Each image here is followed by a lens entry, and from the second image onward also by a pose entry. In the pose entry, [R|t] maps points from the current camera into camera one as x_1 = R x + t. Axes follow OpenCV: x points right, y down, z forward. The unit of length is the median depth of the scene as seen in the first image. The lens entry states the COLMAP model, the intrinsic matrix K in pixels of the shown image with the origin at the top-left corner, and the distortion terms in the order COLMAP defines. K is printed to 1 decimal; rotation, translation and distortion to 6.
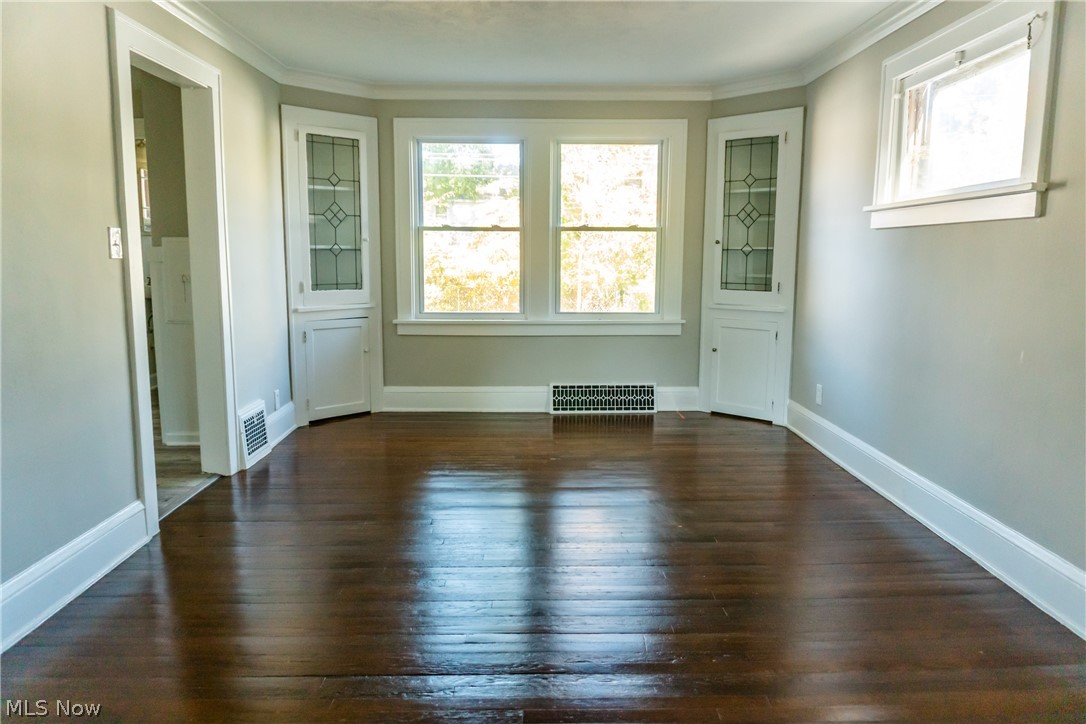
lens RADIAL K [[729.4, 0, 543.0], [0, 729.4, 362.0], [0, 0, 1]] dist [-0.013816, -0.007754]
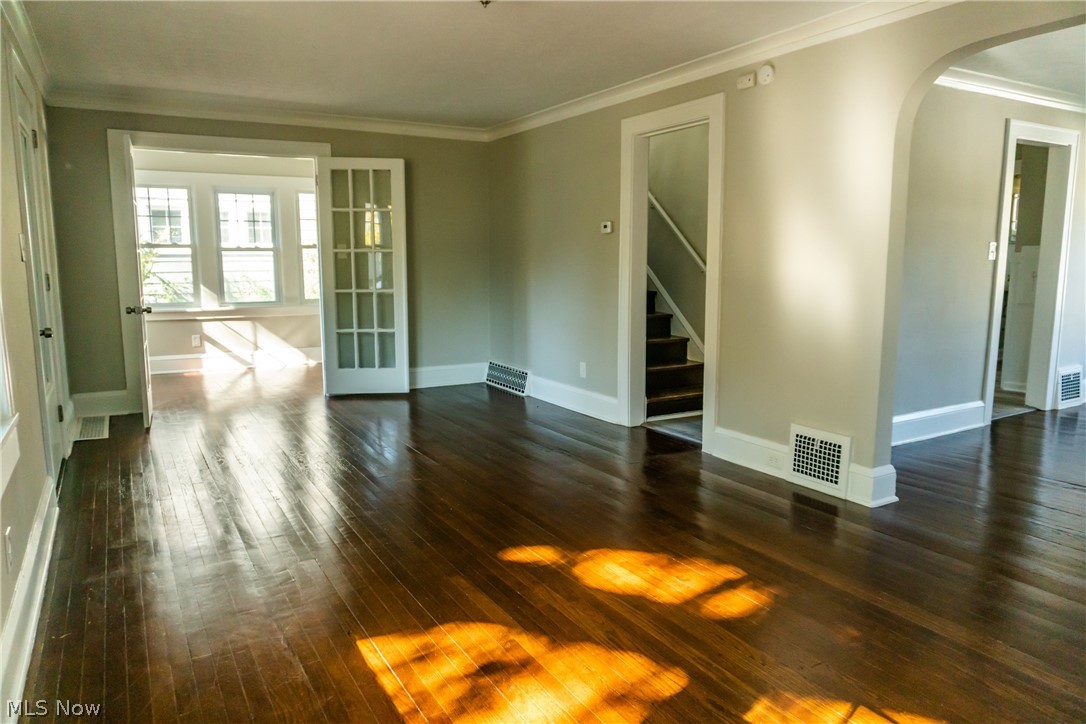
lens RADIAL K [[746.3, 0, 543.0], [0, 746.3, 362.0], [0, 0, 1]] dist [-0.012421, -0.006860]
pose [[0.494387, 0.116269, -0.861431, 0.325274], [-0.123121, 0.990389, 0.063013, 0.088378], [0.860478, 0.074908, 0.503951, -0.591357]]
